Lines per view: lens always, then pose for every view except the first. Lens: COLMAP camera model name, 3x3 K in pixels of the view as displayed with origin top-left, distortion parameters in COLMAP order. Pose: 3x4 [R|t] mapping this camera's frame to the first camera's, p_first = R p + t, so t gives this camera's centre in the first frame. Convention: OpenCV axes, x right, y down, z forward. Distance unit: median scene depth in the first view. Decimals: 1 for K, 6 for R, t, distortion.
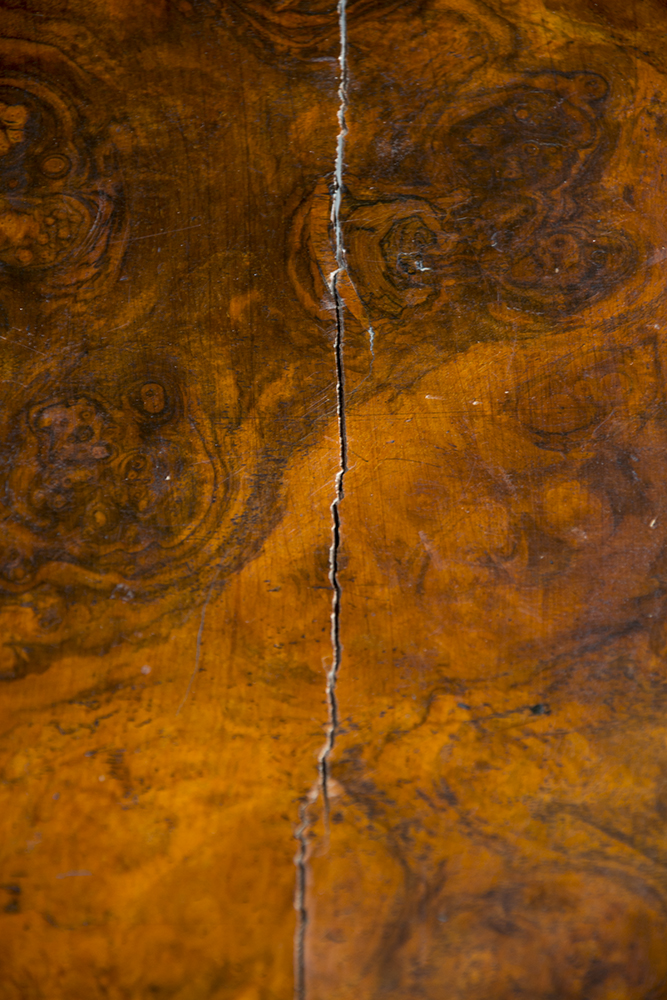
lens RADIAL K [[4019.2, 0, 337.2], [0, 4019.2, 493.0], [0, 0, 1]] dist [1.044372, 0.000000]
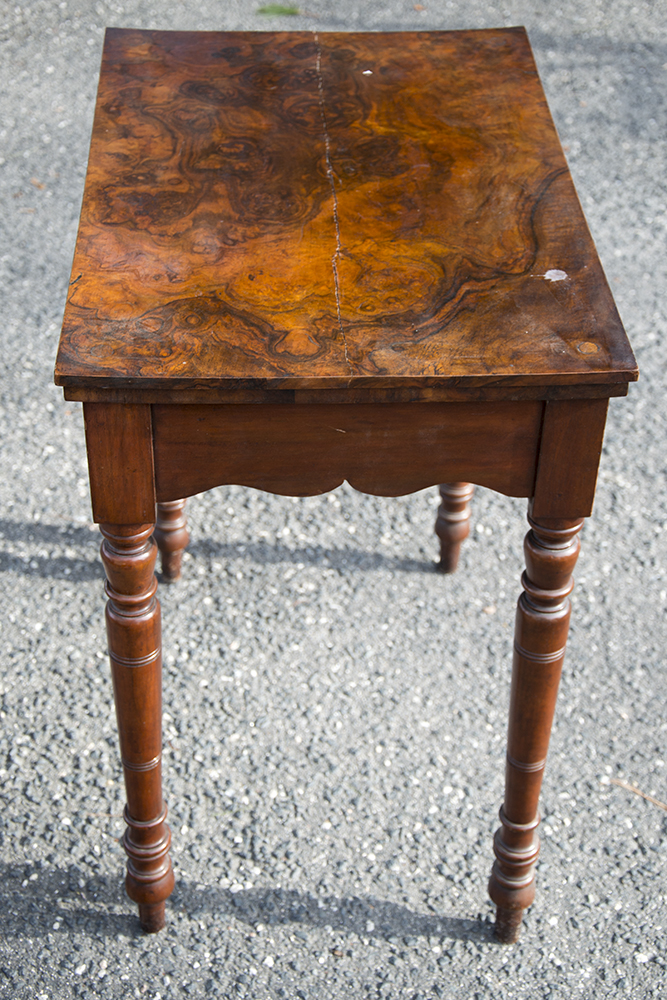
lens RADIAL K [[1625.9, 0, 335.5], [0, 1625.9, 501.7], [0, 0, 1]] dist [0.209837, 0.000000]
pose [[0.997623, -0.033109, 0.060438, -0.101248], [0.046049, 0.972757, -0.227210, 0.615991], [-0.051269, 0.229452, 0.971969, -0.425223]]
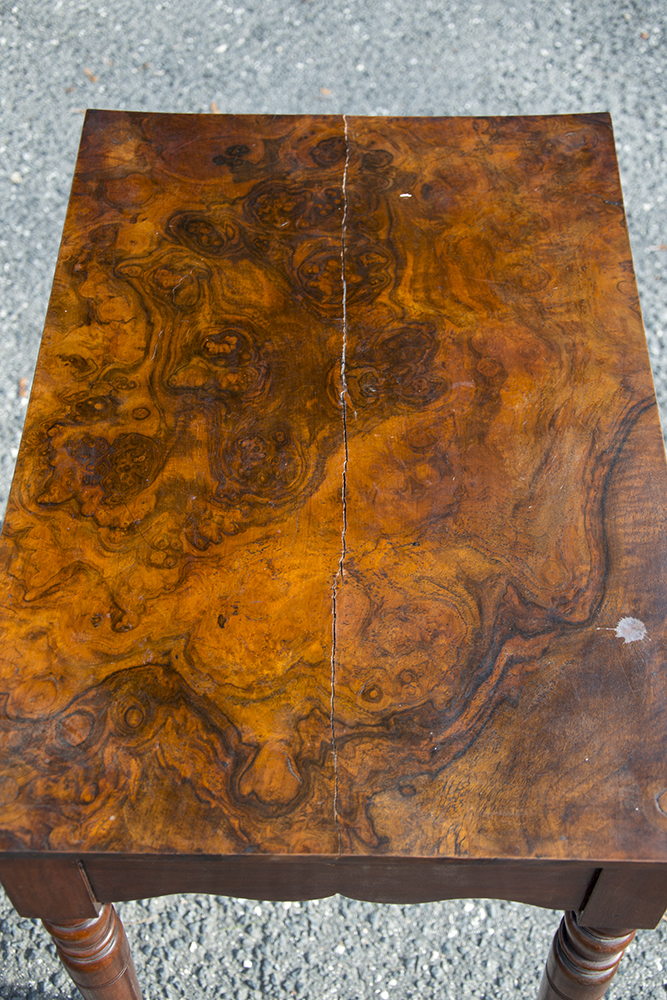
lens RADIAL K [[1302.8, 0, 334.7], [0, 1302.8, 493.8], [0, 0, 1]] dist [0.076948, 0.000000]
pose [[0.999952, -0.009290, -0.003221, -0.004225], [0.009378, 0.999555, 0.028328, -0.008771], [0.002956, -0.028357, 0.999593, 0.067283]]
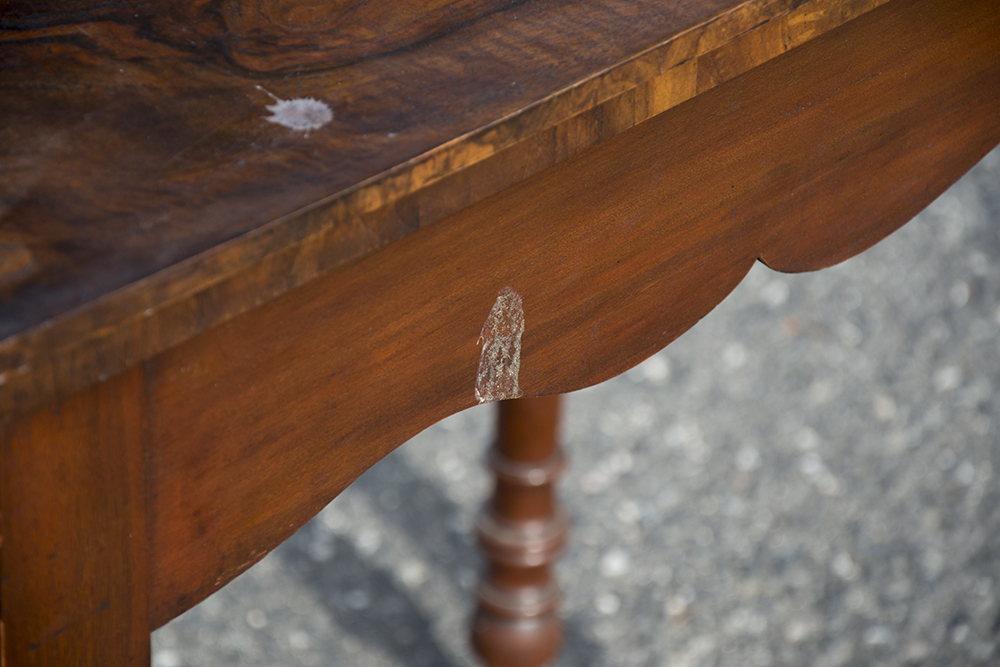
lens RADIAL K [[4019.2, 0, 495.6], [0, 4019.2, 341.0], [0, 0, 1]] dist [1.044372, 0.000000]
pose [[0.698240, 0.418725, -0.580629, 0.970262], [-0.576853, 0.809409, -0.109988, 0.262719], [0.423912, 0.411736, 0.806705, -0.025121]]
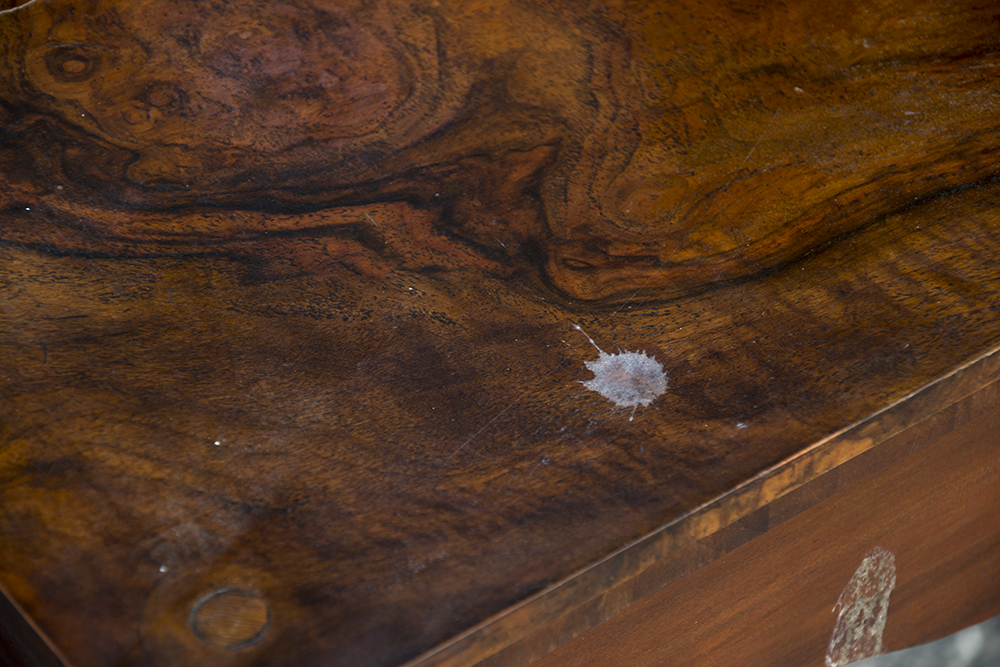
lens RADIAL K [[4019.2, 0, 508.5], [0, 4019.2, 329.5], [0, 0, 1]] dist [1.044372, 0.000000]
pose [[0.610491, 0.579444, -0.539950, 0.679411], [-0.640724, 0.762071, 0.093381, 0.024960], [0.465589, 0.288951, 0.836501, 0.094412]]
